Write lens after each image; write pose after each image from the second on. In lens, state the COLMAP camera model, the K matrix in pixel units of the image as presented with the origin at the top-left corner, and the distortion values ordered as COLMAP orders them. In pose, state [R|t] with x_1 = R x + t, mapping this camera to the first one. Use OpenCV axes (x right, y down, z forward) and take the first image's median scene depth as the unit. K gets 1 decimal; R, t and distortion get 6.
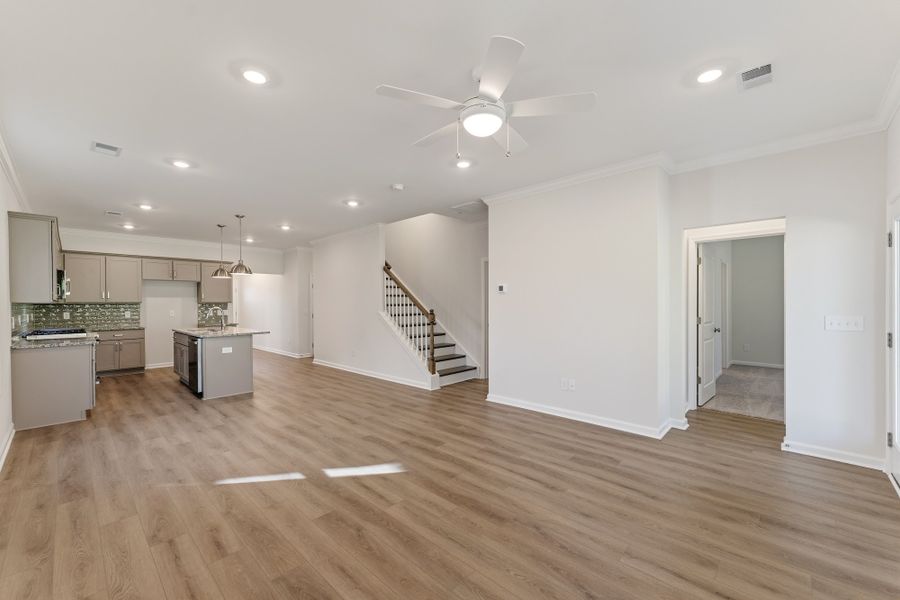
lens RADIAL K [[360.6, 0, 452.2], [0, 360.6, 307.3], [0, 0, 1]] dist [-0.002669, -0.000709]
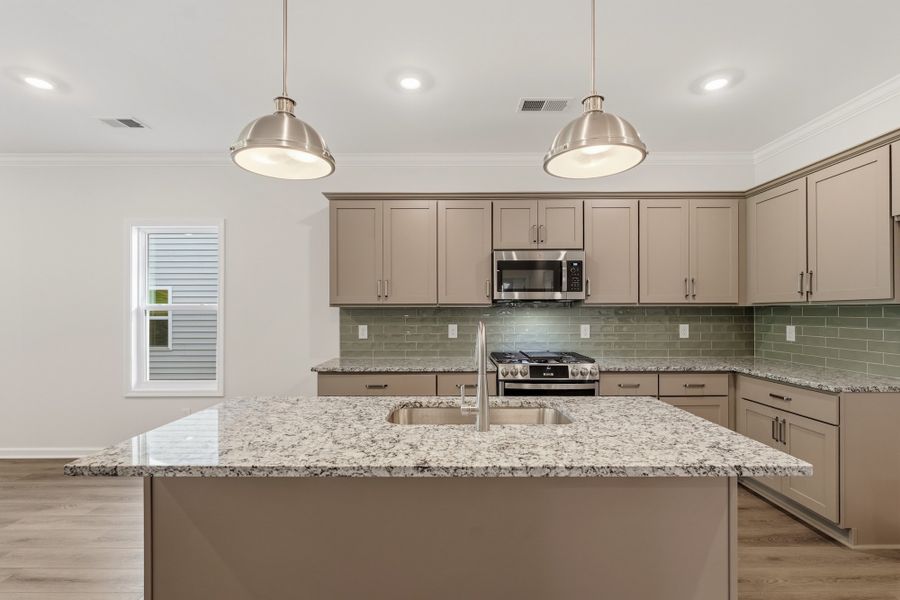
lens RADIAL K [[405.0, 0, 449.1], [0, 405.0, 310.6], [0, 0, 1]] dist [-0.001993, -0.000044]
pose [[-0.730532, 0.004782, -0.682862, -0.705635], [-0.001748, 0.999959, 0.008873, -0.014388], [0.682876, 0.007676, -0.730494, 1.767222]]
